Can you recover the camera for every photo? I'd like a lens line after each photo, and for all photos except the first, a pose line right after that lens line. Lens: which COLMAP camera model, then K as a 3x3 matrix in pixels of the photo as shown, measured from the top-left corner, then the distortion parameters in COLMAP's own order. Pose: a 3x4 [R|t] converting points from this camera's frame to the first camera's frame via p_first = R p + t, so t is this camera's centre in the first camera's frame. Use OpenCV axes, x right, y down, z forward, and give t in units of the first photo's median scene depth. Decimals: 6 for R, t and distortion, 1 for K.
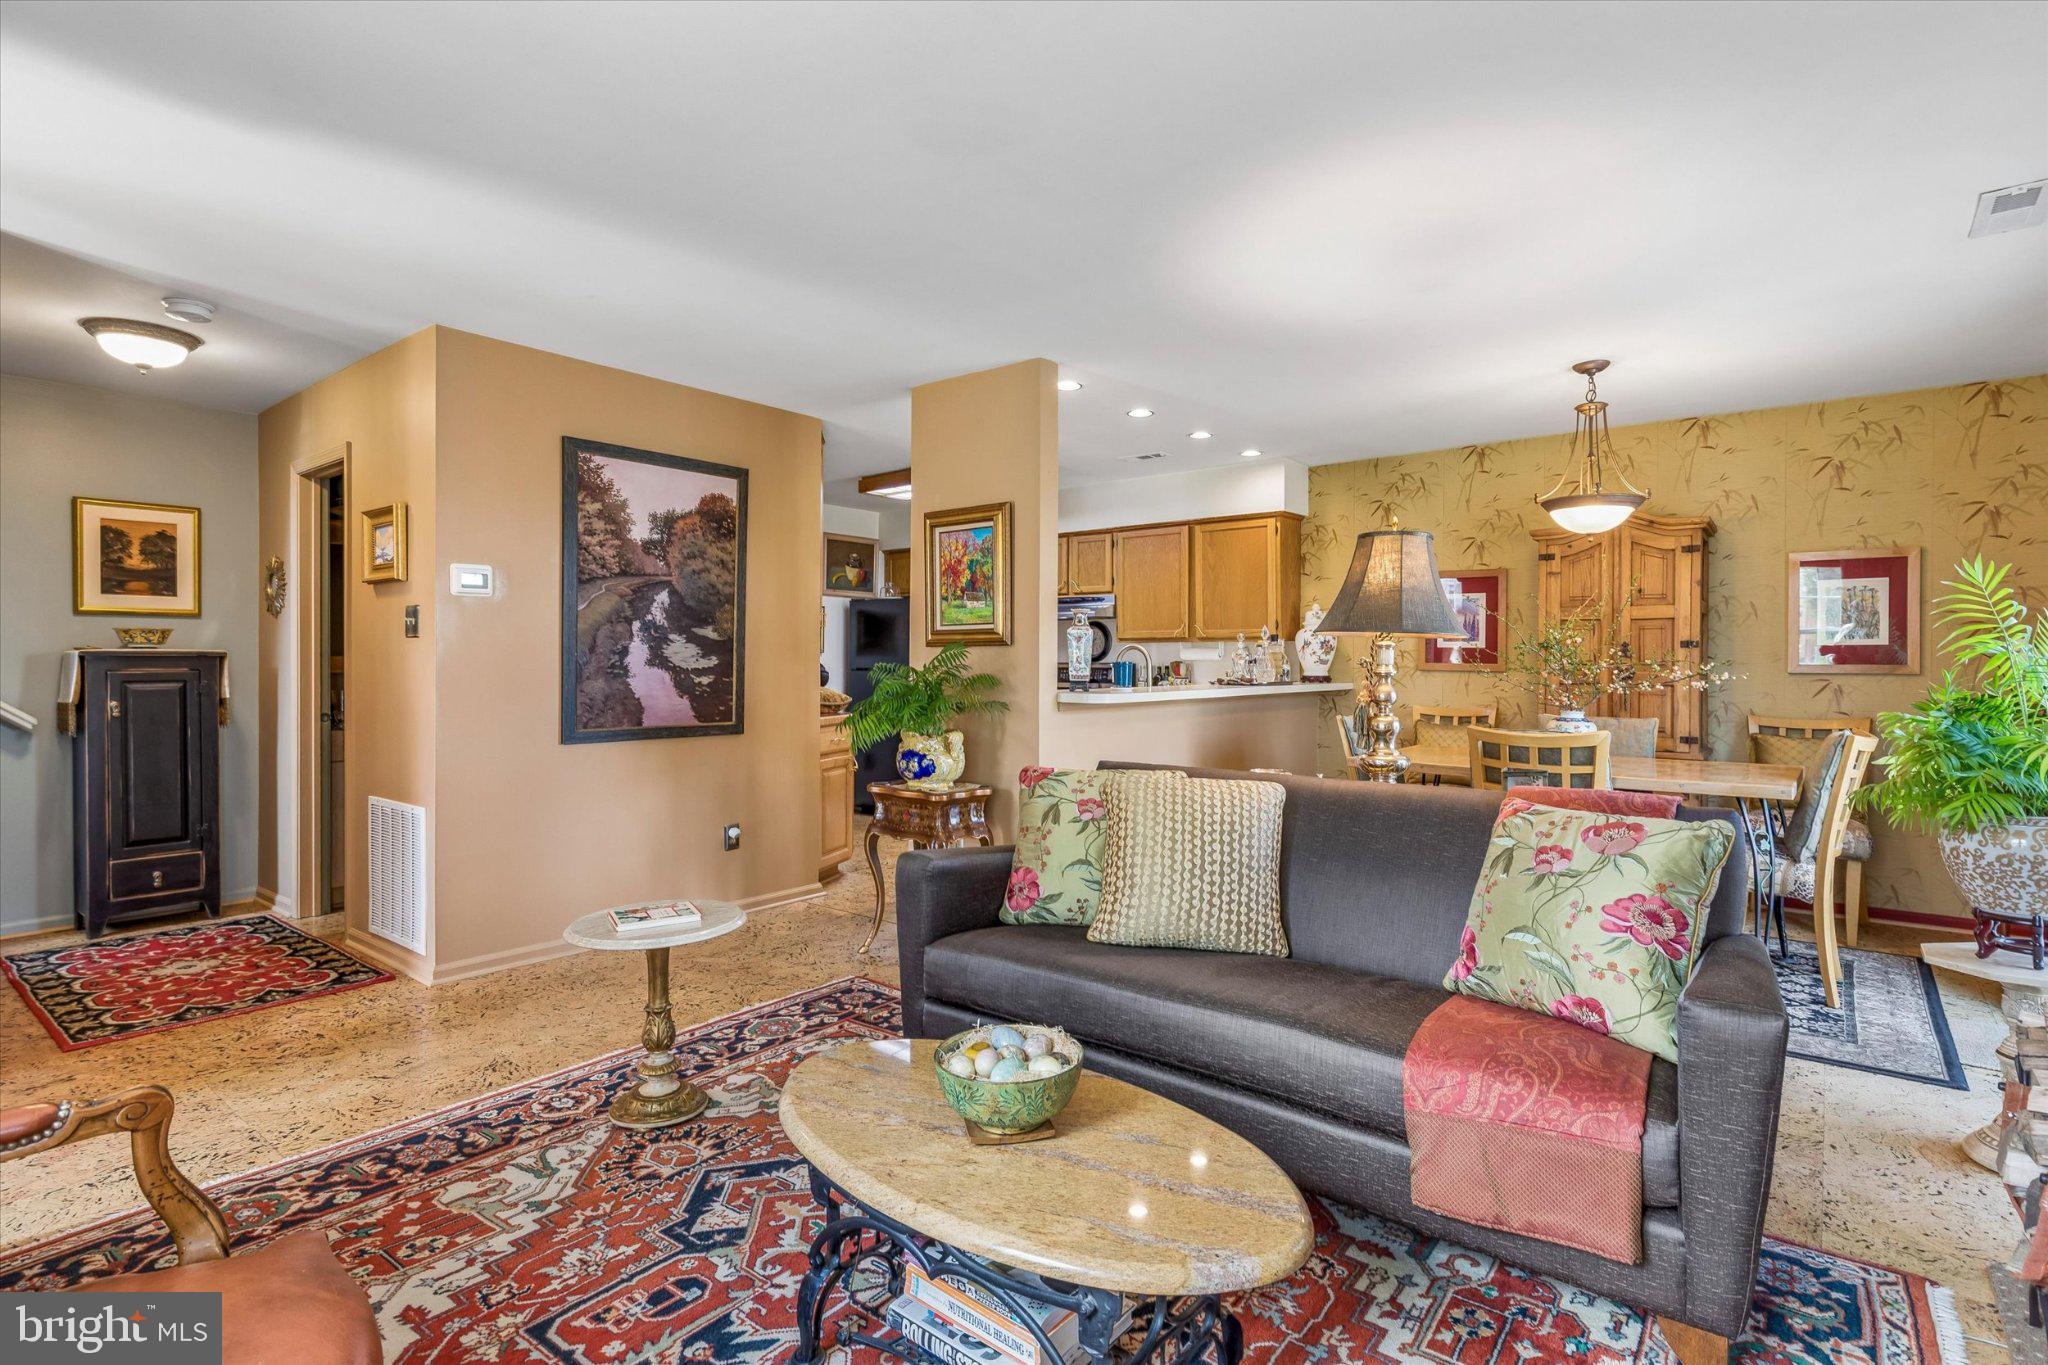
lens RADIAL K [[988.1, 0, 1021.5], [0, 988.1, 676.2], [0, 0, 1]] dist [0.003277, 0.000608]
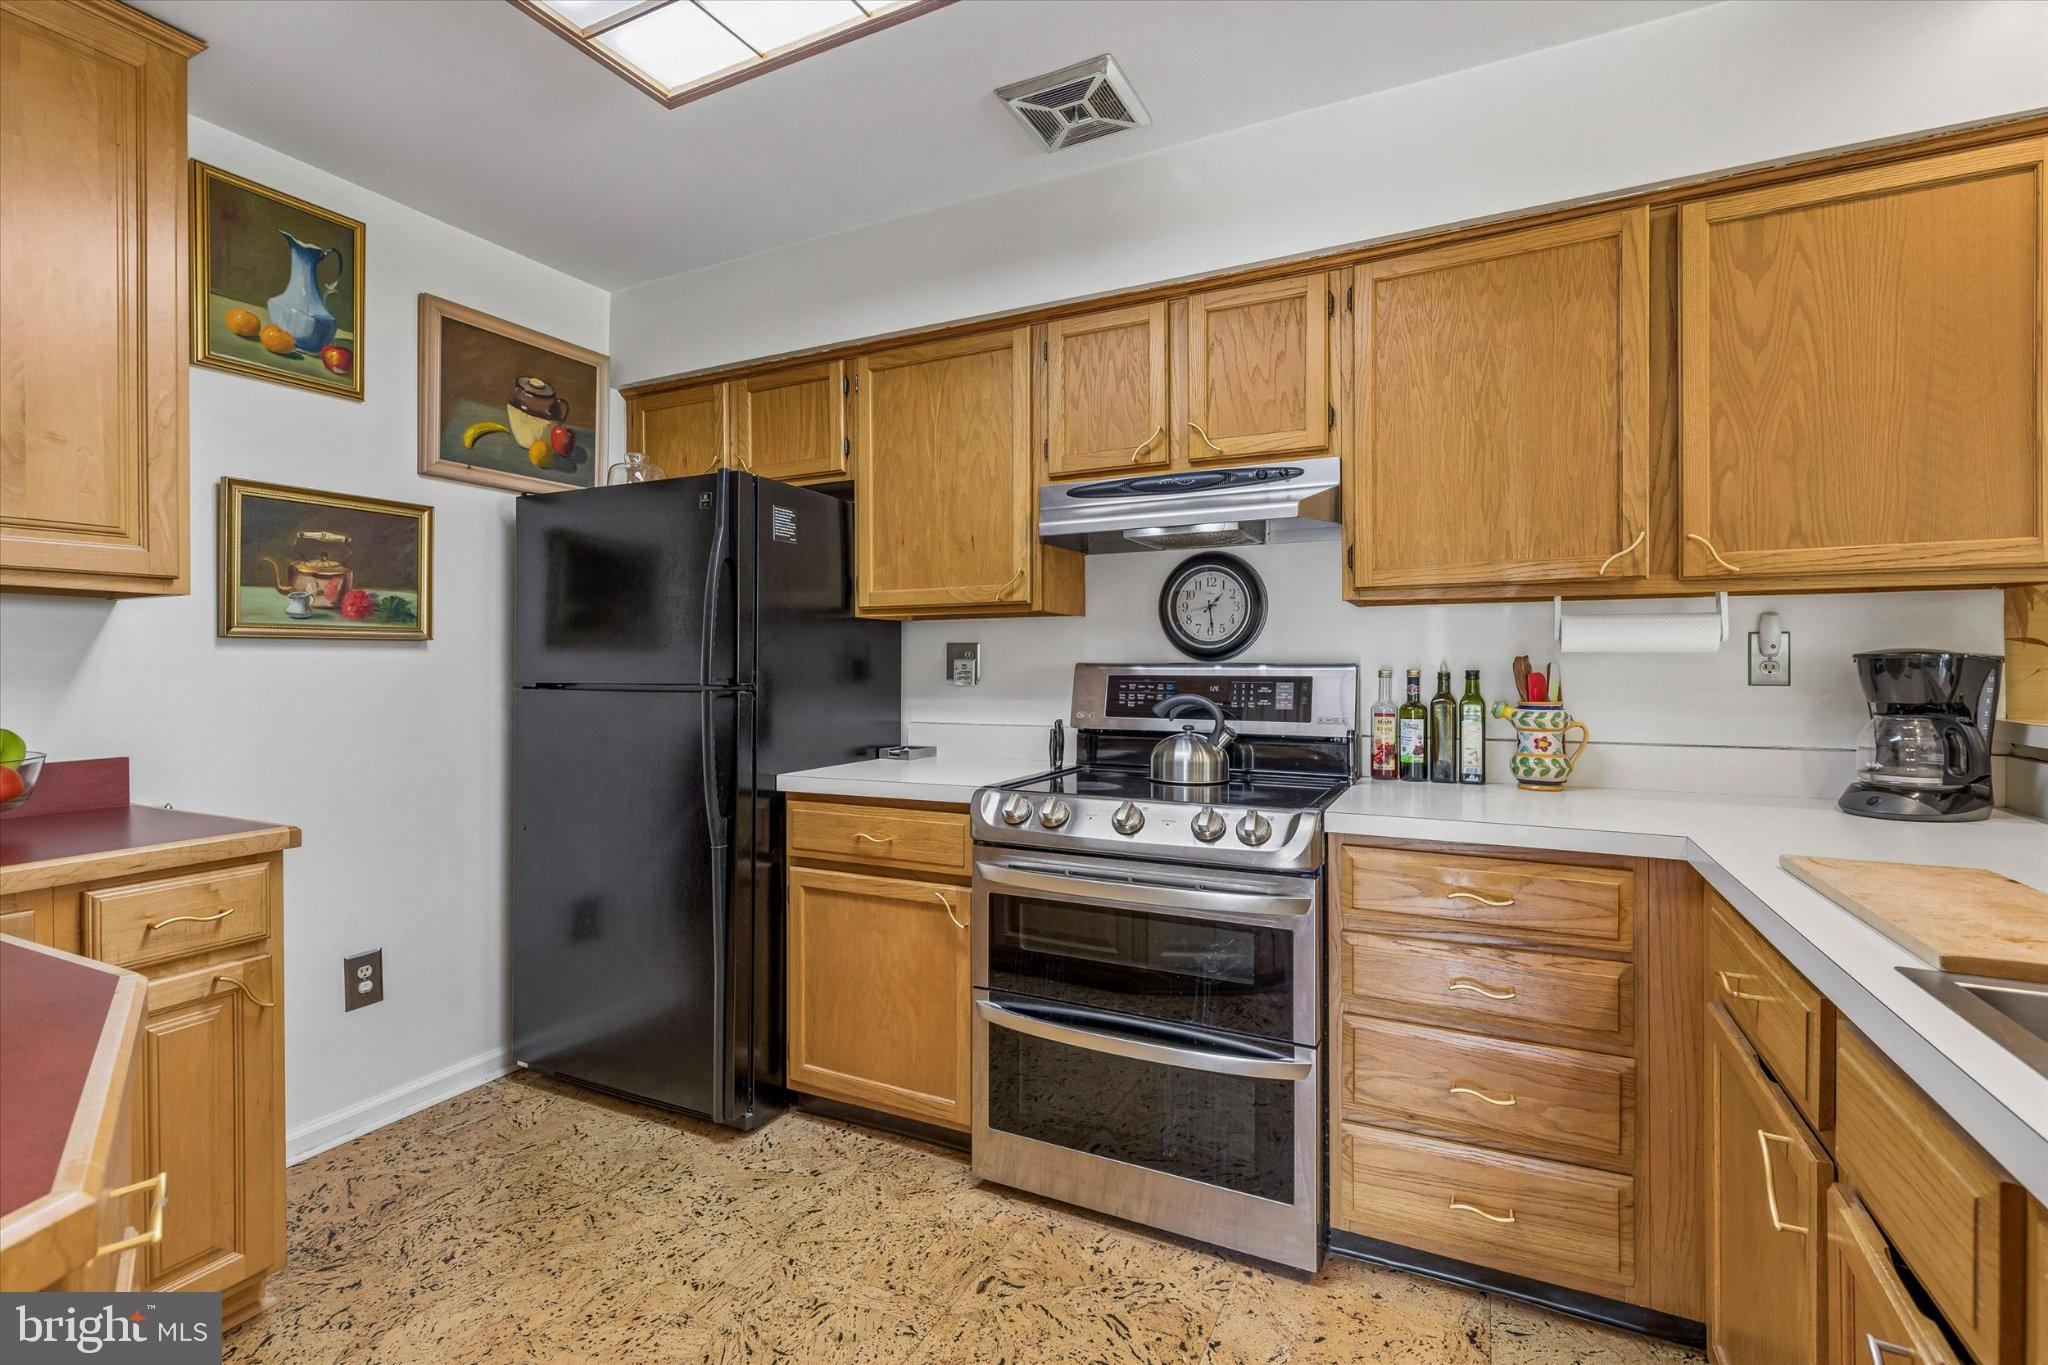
lens RADIAL K [[934.1, 0, 1029.6], [0, 934.1, 661.1], [0, 0, 1]] dist [0.014190, -0.002296]
pose [[0.974579, -0.010031, 0.223819, -0.238062], [0.013516, 0.999810, -0.014044, -0.033081], [-0.223636, 0.016712, 0.974530, 2.164480]]
